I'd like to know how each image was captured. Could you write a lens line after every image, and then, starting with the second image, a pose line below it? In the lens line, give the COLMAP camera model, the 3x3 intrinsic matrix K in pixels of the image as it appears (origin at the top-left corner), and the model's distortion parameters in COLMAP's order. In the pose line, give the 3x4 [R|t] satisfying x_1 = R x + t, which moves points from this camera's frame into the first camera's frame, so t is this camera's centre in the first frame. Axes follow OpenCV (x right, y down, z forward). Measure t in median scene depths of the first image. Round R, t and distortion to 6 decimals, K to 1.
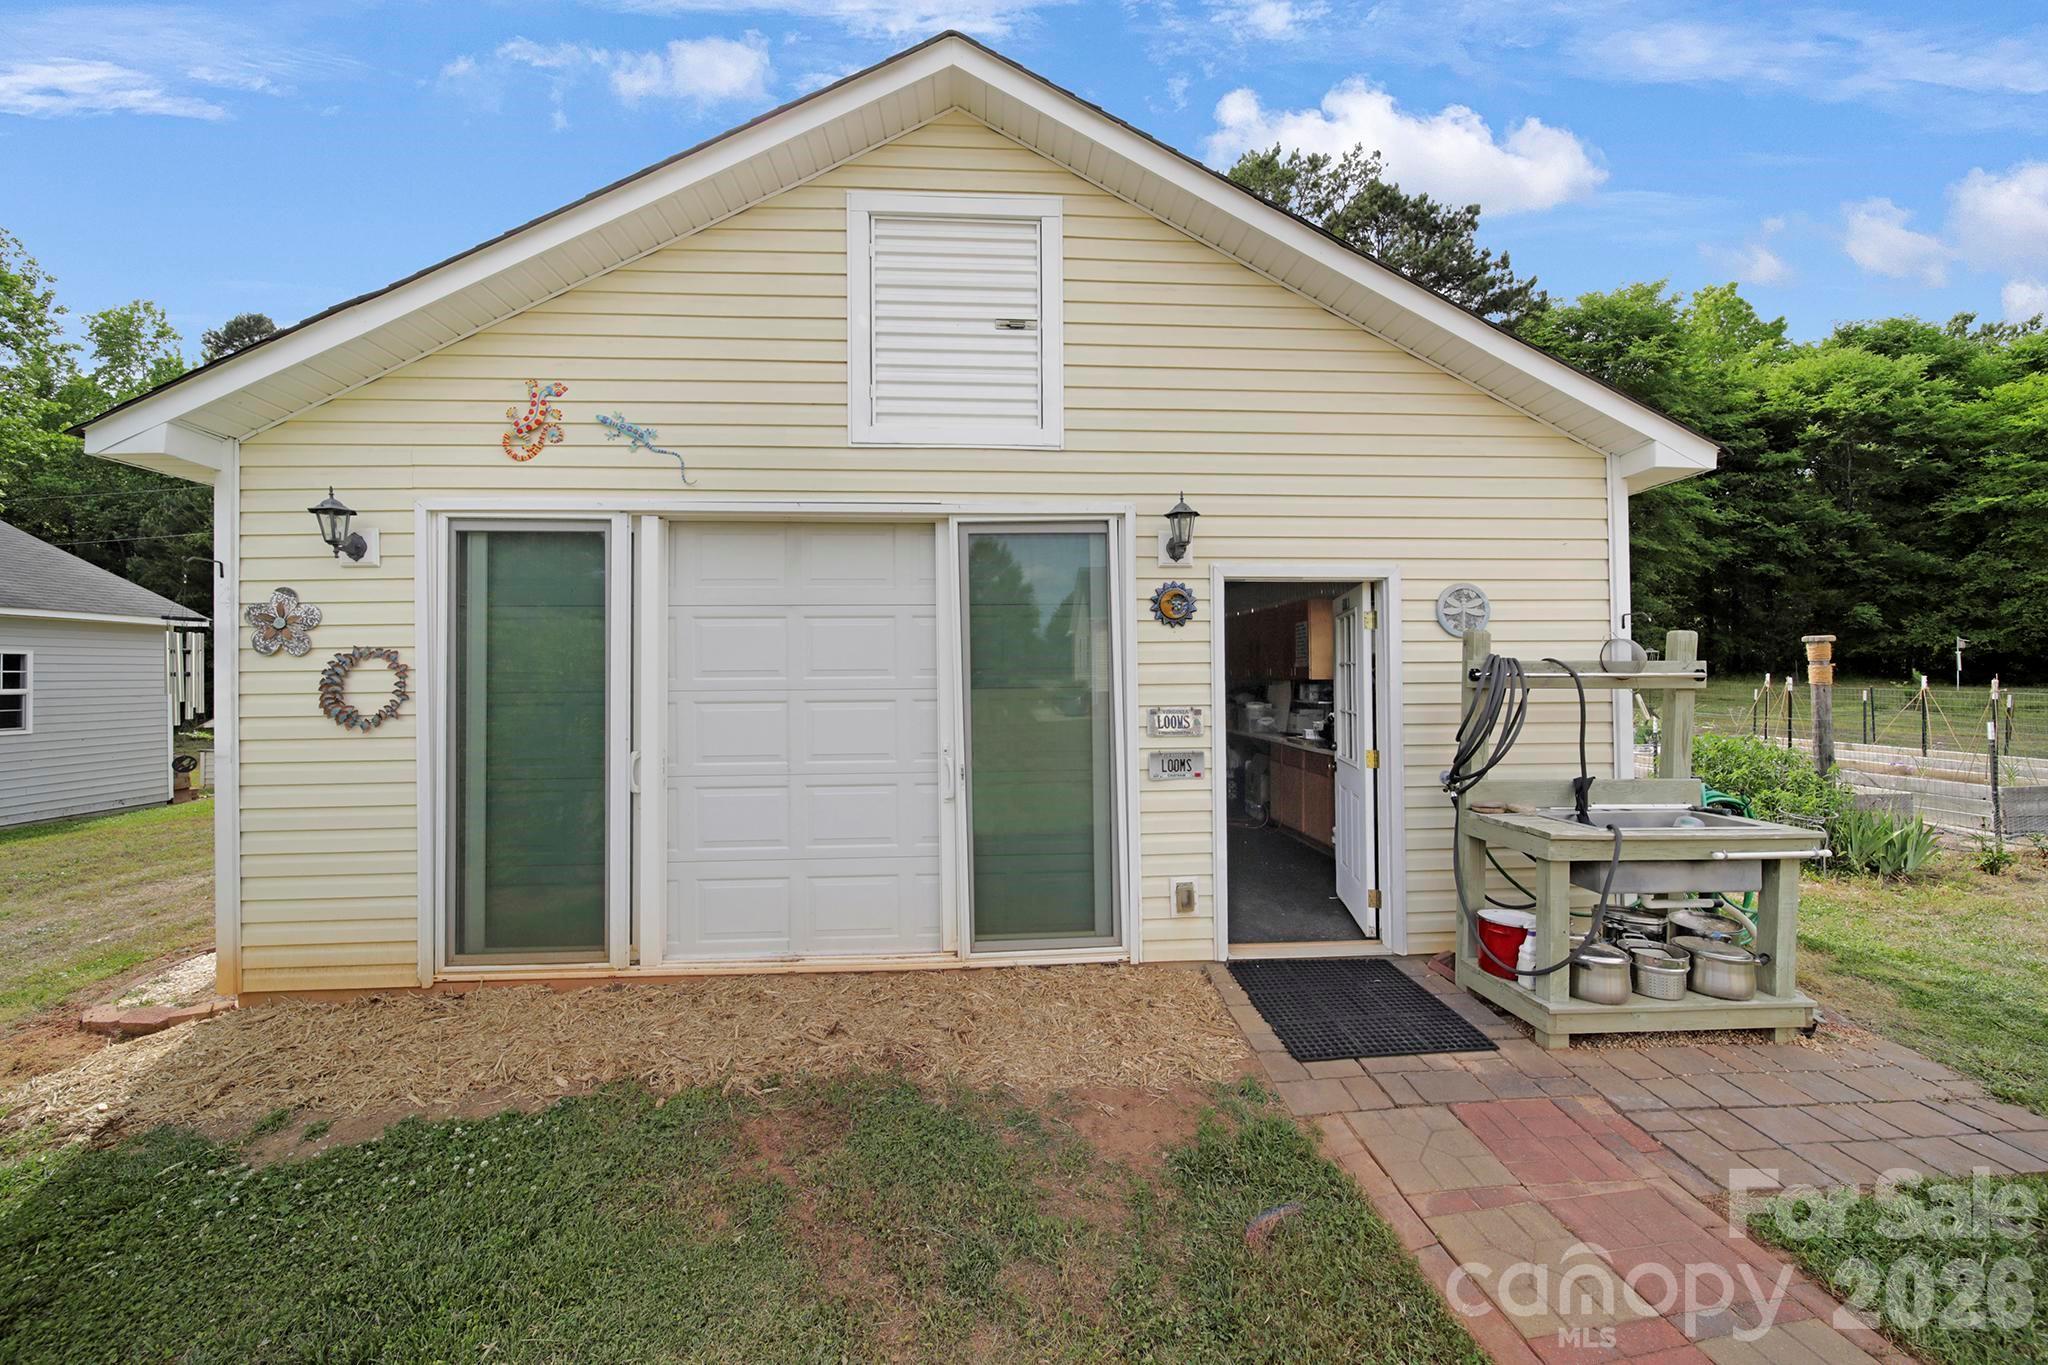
lens RADIAL K [[727.6, 0, 1034.5], [0, 727.6, 665.3], [0, 0, 1]] dist [-0.002232, -0.000468]
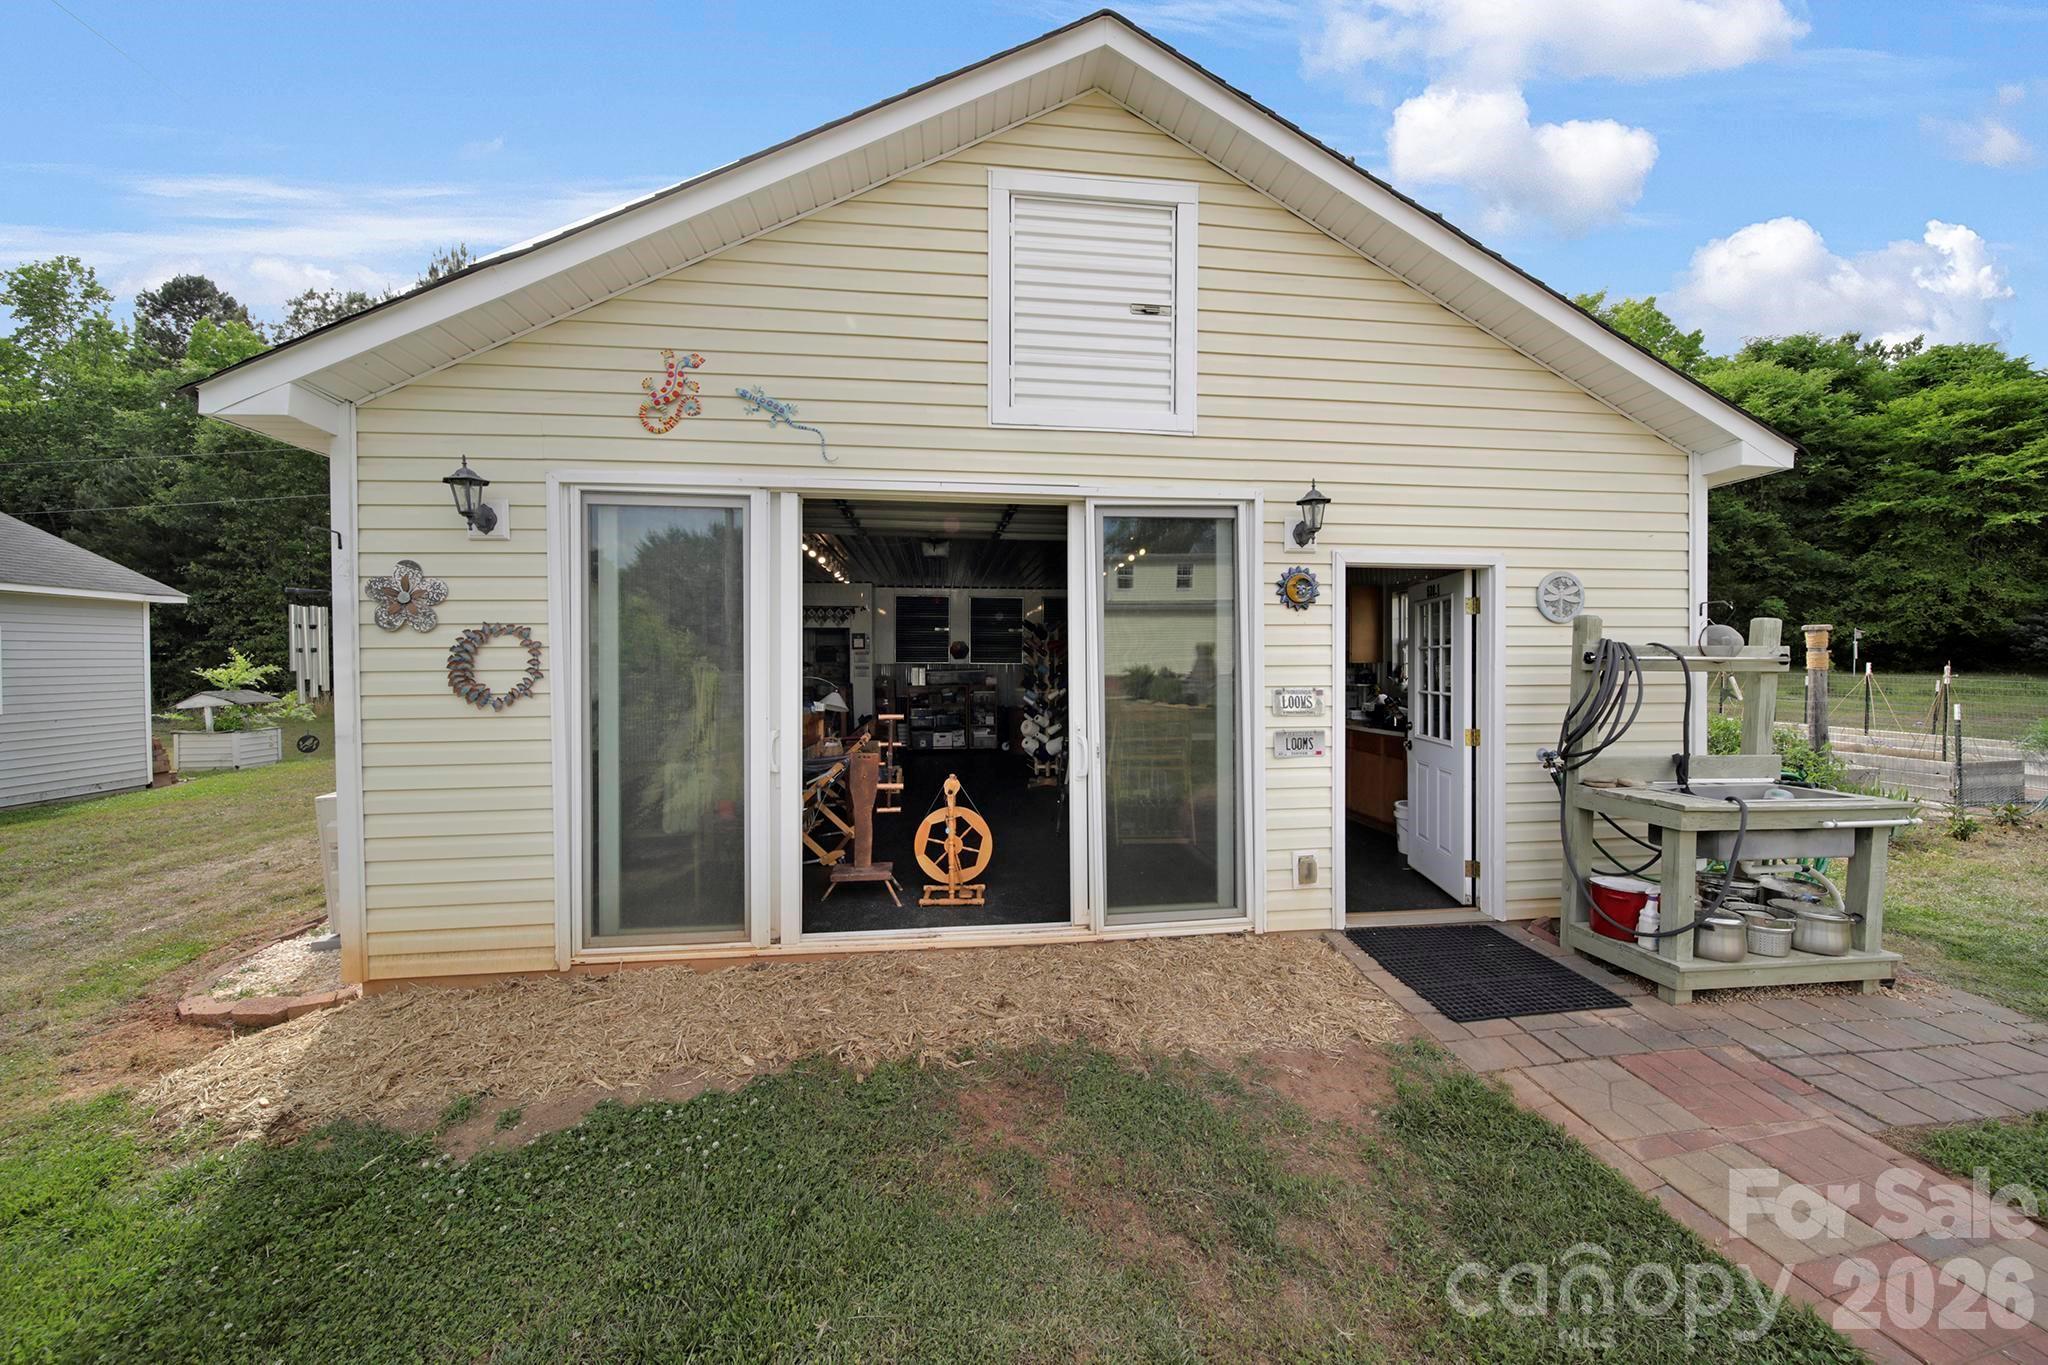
lens RADIAL K [[705.7, 0, 1036.5], [0, 705.7, 665.3], [0, 0, 1]] dist [-0.000589, -0.001154]
pose [[0.998231, 0.004475, 0.059279, -0.250672], [-0.005770, 0.999748, 0.021693, 0.006039], [-0.059166, -0.021996, 0.998006, 0.018301]]
